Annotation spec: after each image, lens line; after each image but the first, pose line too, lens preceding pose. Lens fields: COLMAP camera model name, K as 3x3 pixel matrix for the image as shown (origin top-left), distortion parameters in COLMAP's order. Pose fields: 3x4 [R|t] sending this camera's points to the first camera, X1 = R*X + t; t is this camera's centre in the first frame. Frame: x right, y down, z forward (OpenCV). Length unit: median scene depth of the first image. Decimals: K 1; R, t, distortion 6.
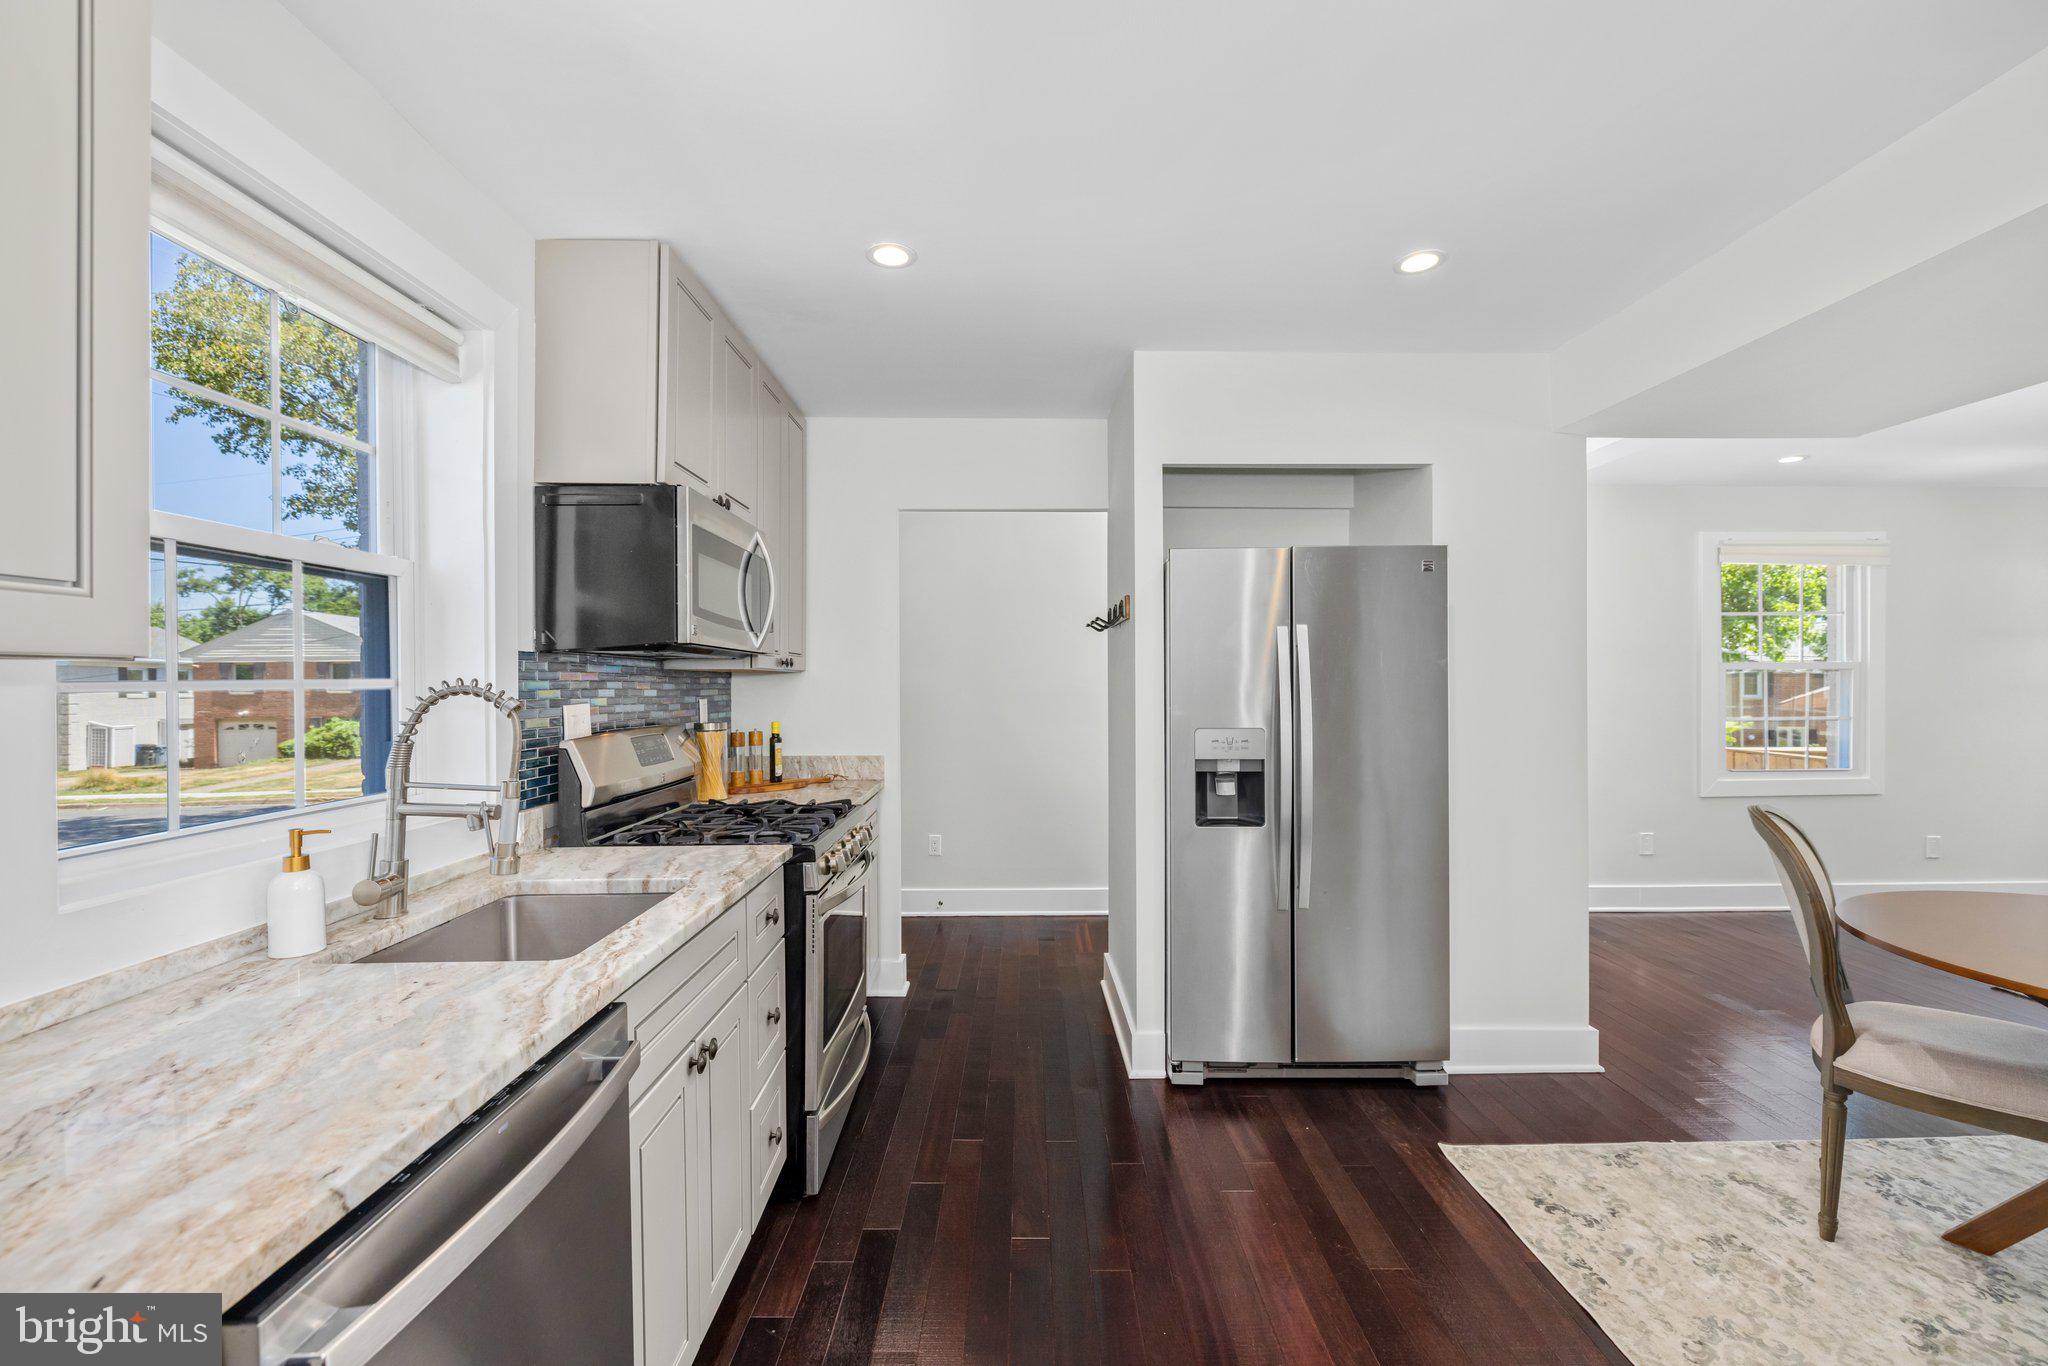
lens RADIAL K [[847.4, 0, 1024.0], [0, 847.4, 683.0], [0, 0, 1]] dist [0.000215, -0.000225]
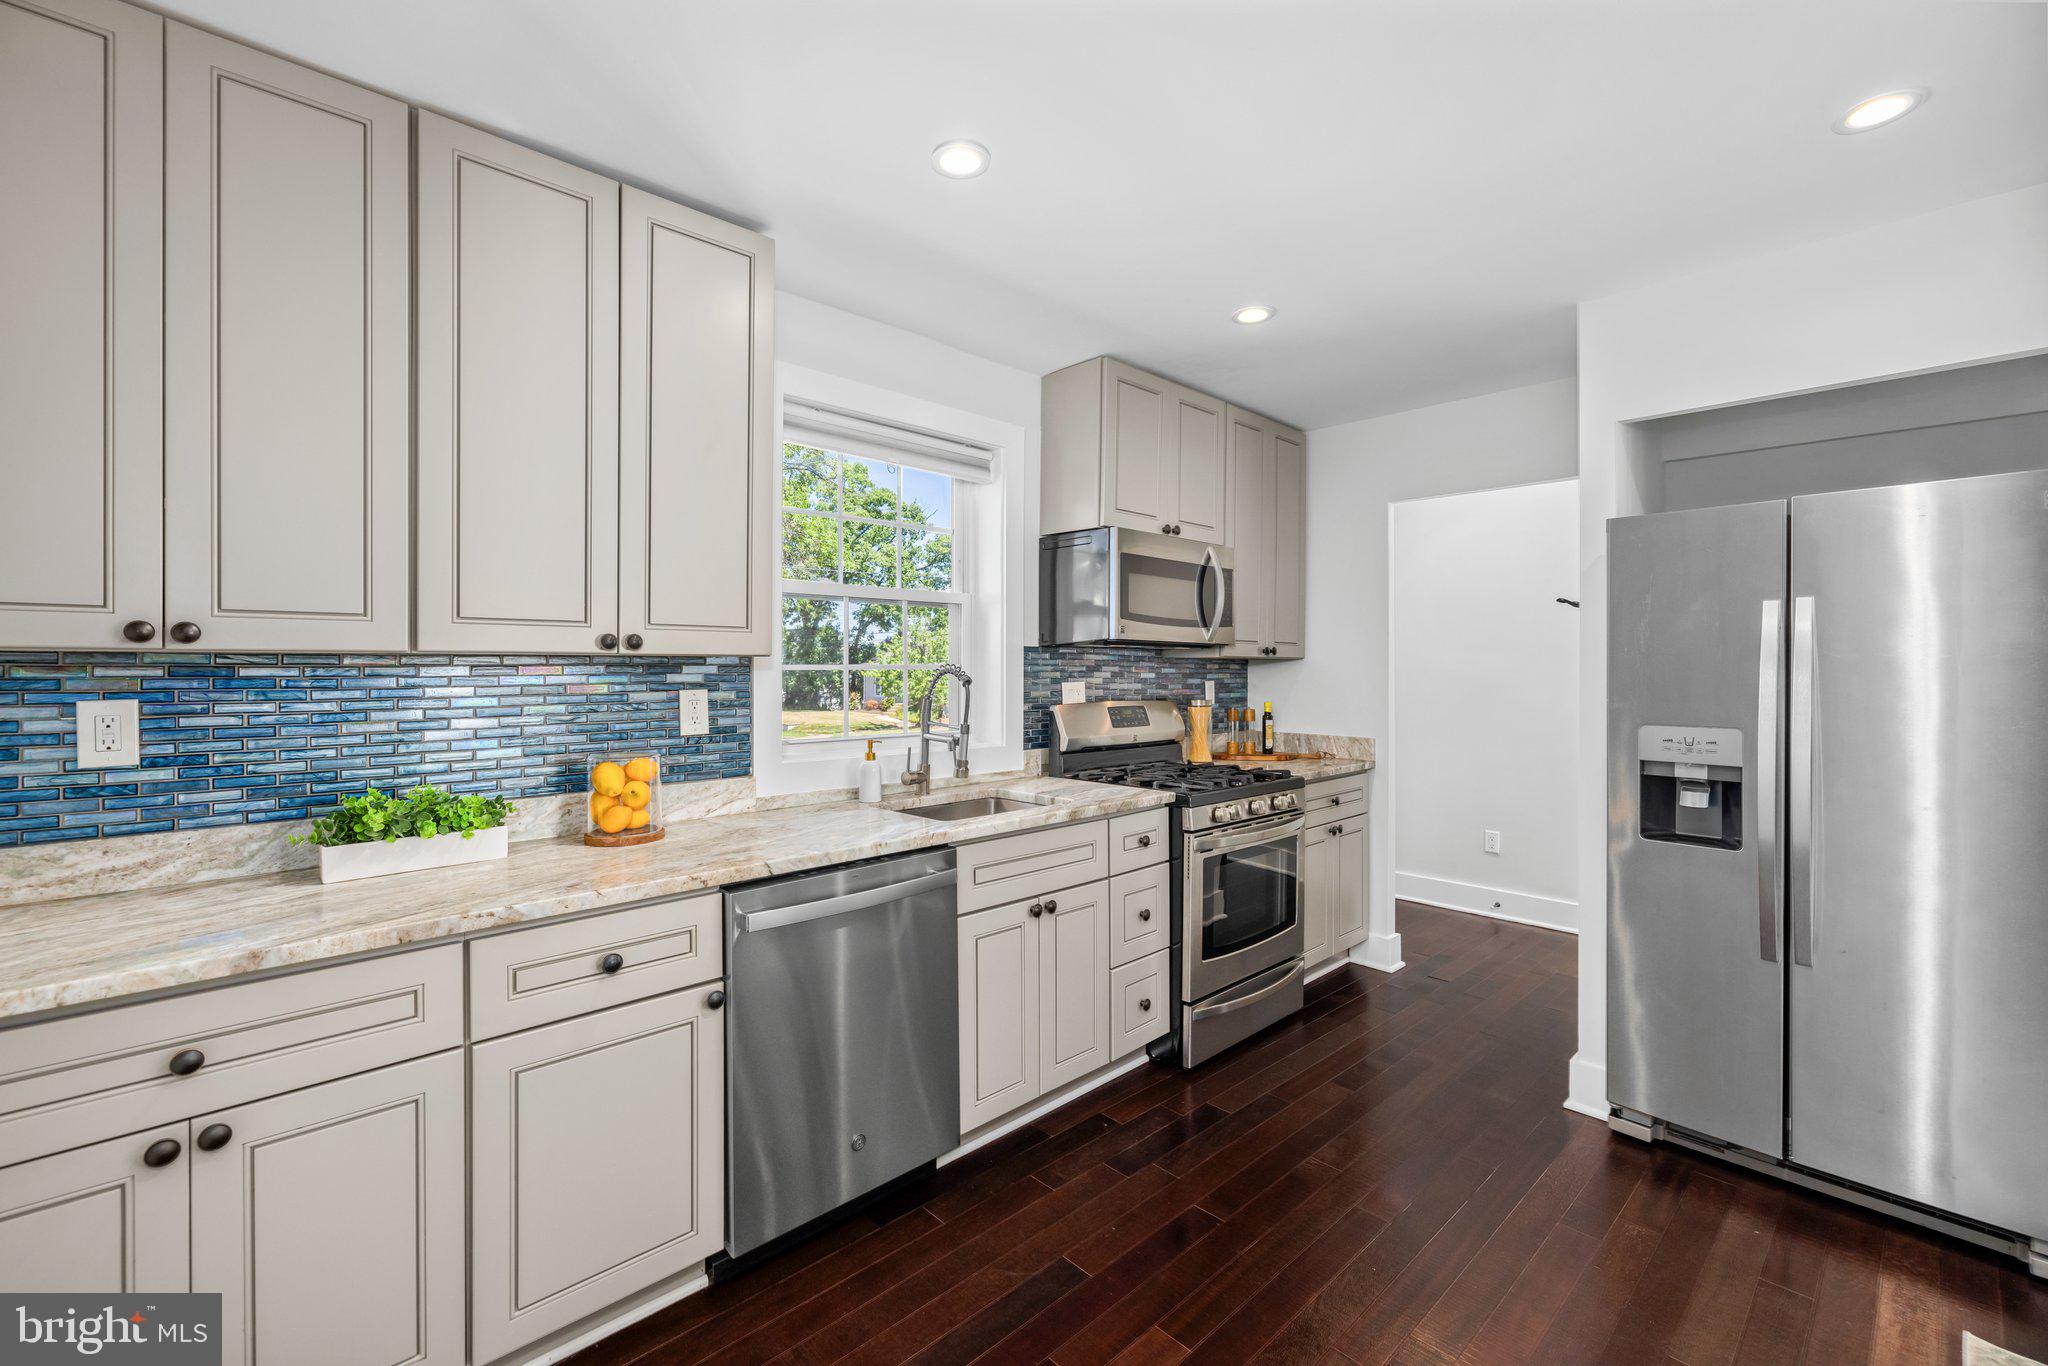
lens RADIAL K [[855.0, 0, 1028.4], [0, 855.0, 666.8], [0, 0, 1]] dist [0.001137, -0.000234]
pose [[0.679144, 0.004434, -0.733992, 0.420623], [-0.005975, 0.999982, 0.000513, -0.001173], [0.733981, 0.004037, 0.679158, -0.045554]]
